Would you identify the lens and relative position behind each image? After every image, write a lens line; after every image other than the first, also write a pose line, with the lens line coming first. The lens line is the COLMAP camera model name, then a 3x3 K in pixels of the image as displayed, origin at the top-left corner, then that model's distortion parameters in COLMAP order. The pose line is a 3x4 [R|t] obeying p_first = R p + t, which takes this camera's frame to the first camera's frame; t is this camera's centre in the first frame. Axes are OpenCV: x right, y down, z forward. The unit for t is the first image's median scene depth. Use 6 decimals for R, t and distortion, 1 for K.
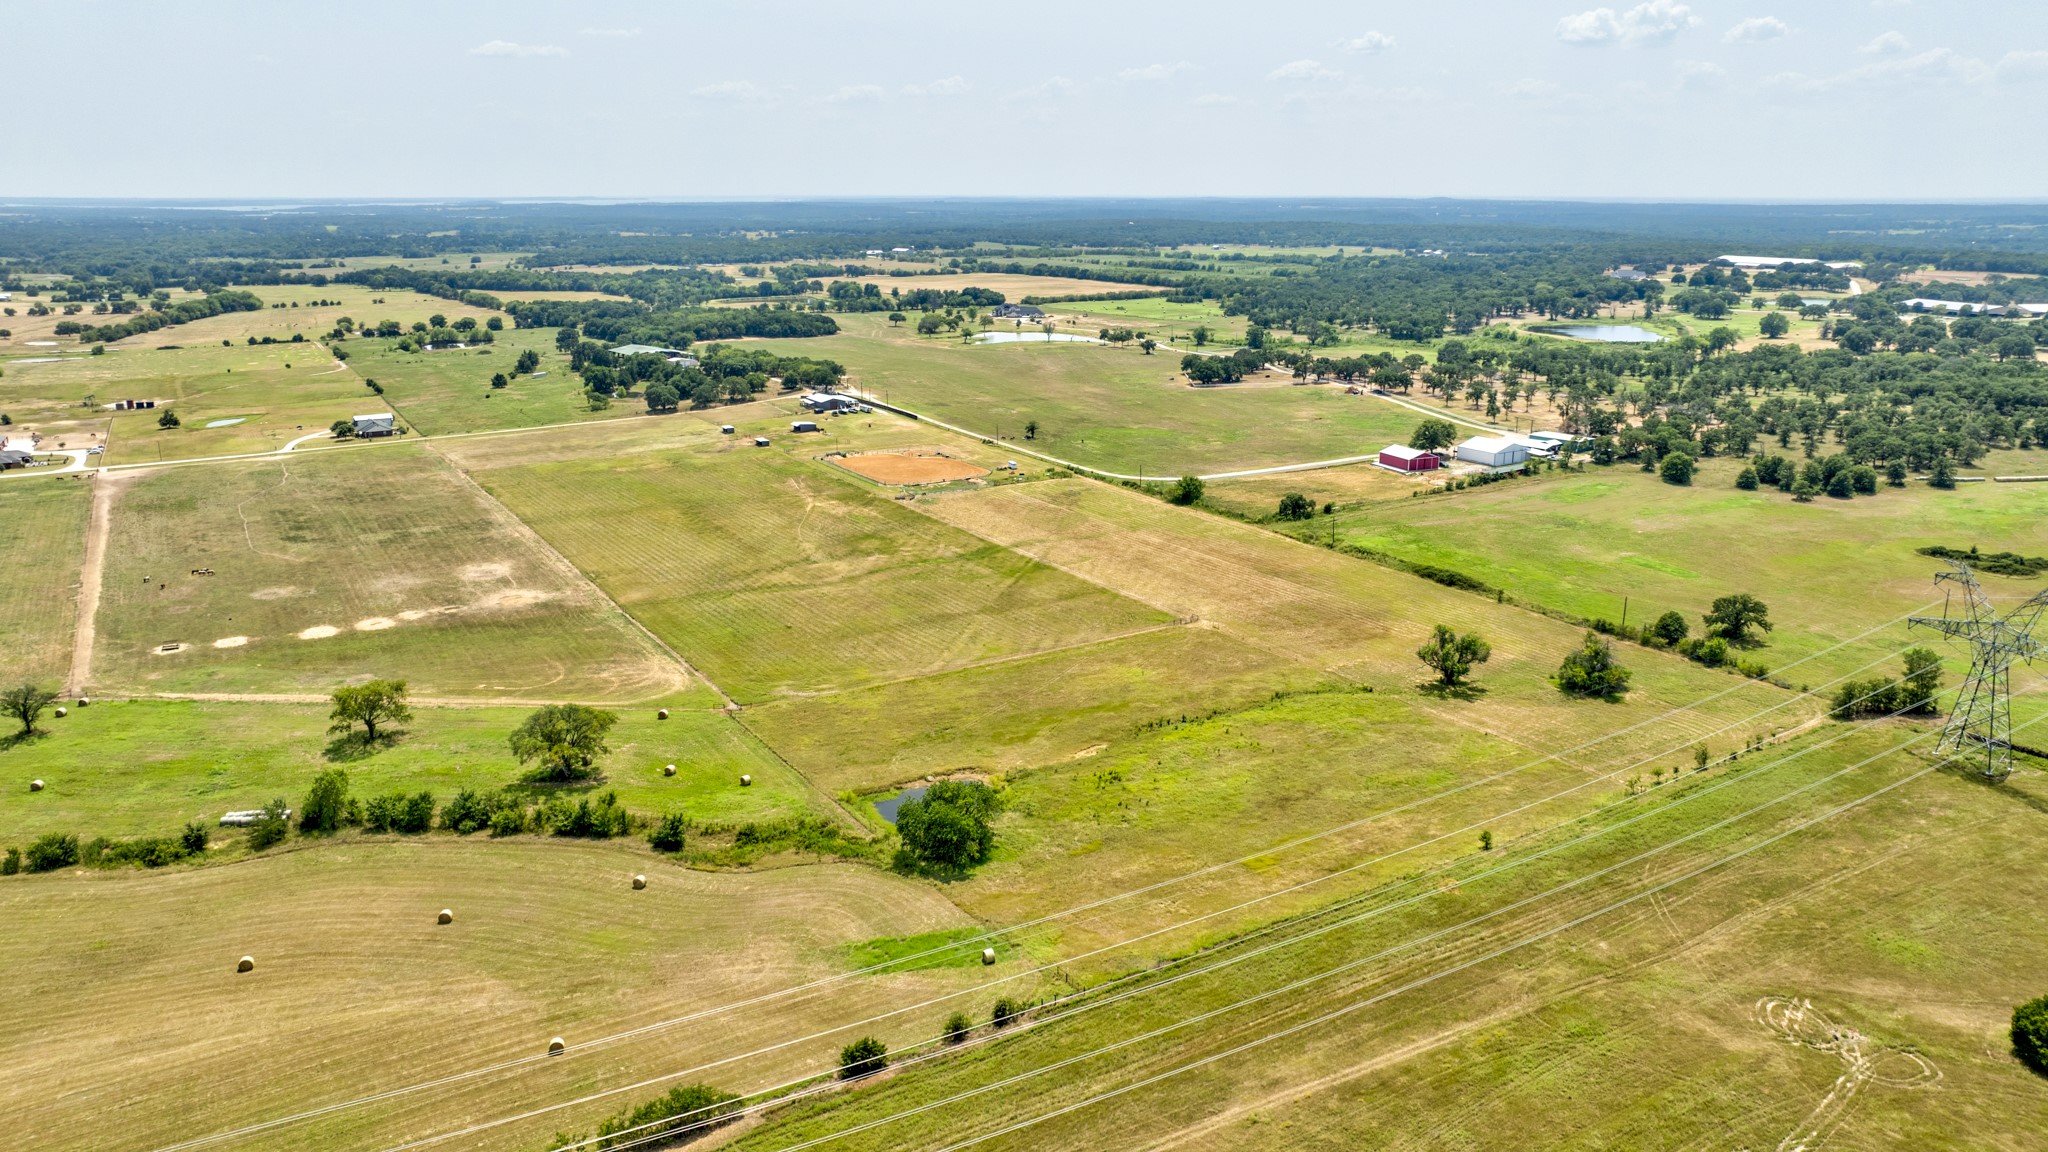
lens RADIAL K [[1440.0, 0, 1025.0], [0, 1440.0, 573.6], [0, 0, 1]] dist [-0.035193, 0.033771]
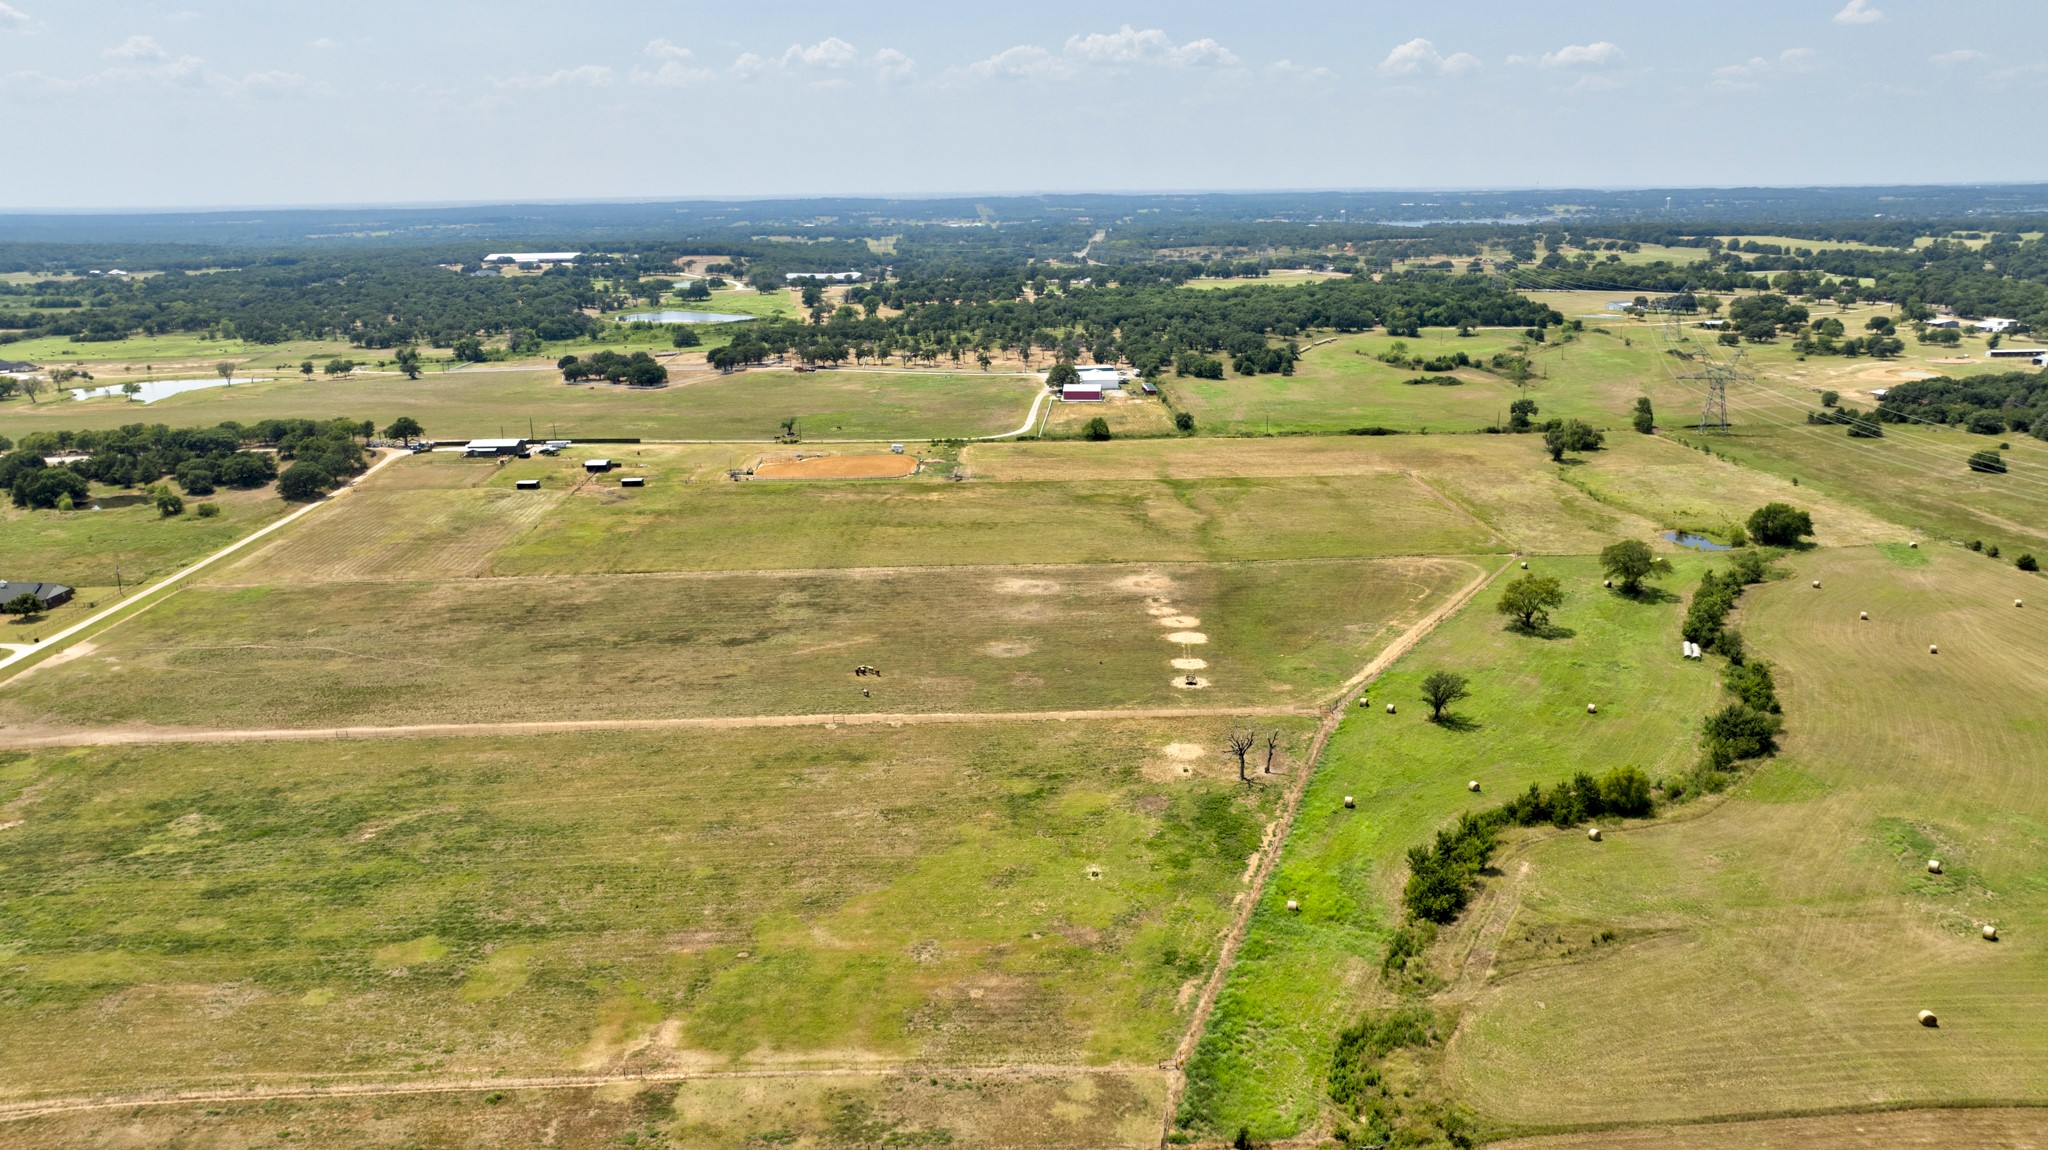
lens RADIAL K [[1440.0, 0, 1025.5], [0, 1440.0, 573.7], [0, 0, 1]] dist [-0.035193, 0.033771]
pose [[0.475945, -0.233020, 0.848044, -1.356243], [0.236813, 0.962602, 0.131592, -0.155586], [-0.846992, 0.138198, 0.513328, 0.574449]]
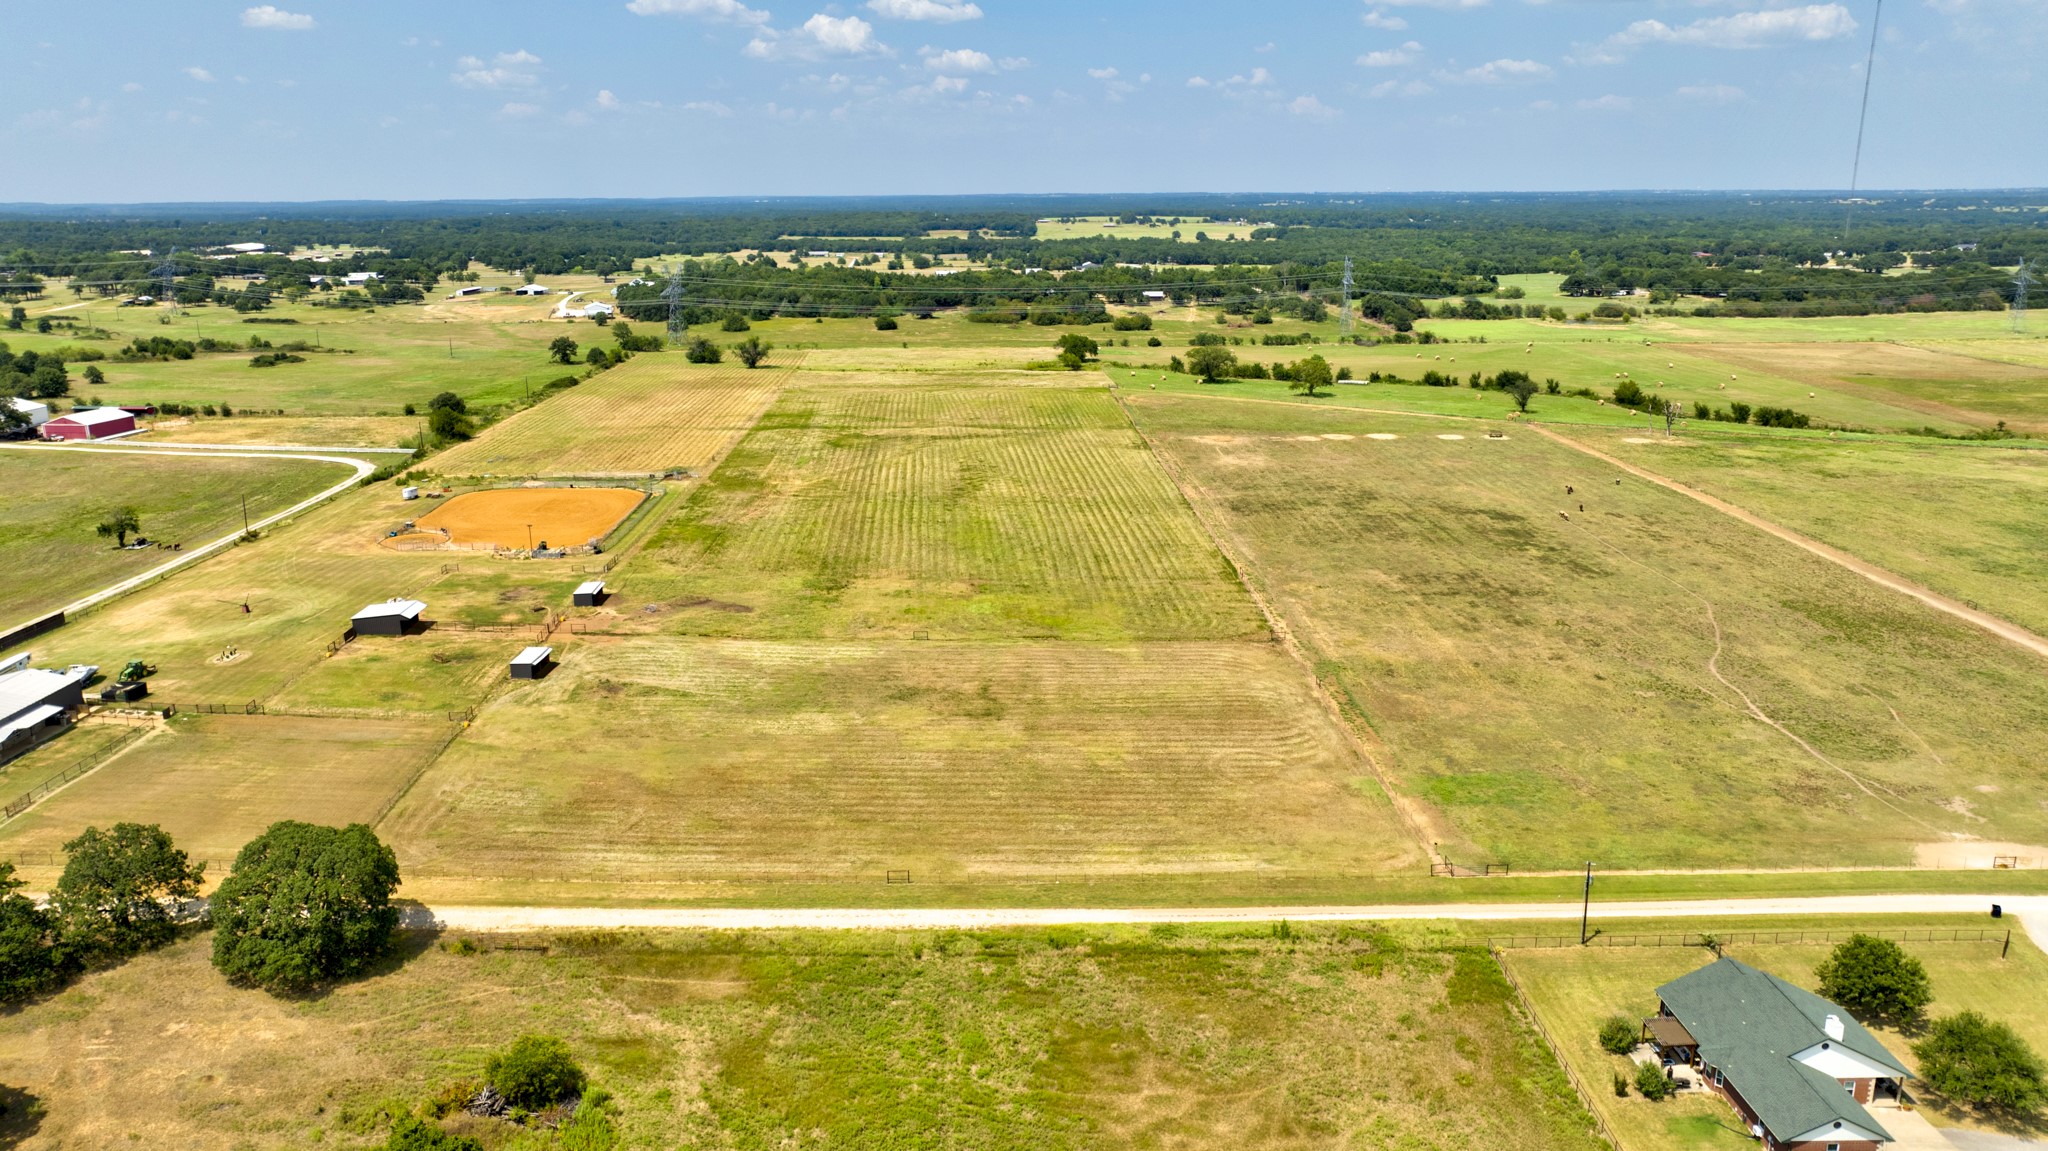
lens RADIAL K [[1440.0, 0, 1029.9], [0, 1440.0, 575.6], [0, 0, 1]] dist [-0.035193, 0.033771]
pose [[-0.878640, -0.115074, 0.463412, -0.790272], [0.132225, 0.873933, 0.467715, -0.442500], [-0.458813, 0.472227, -0.752657, 2.046799]]
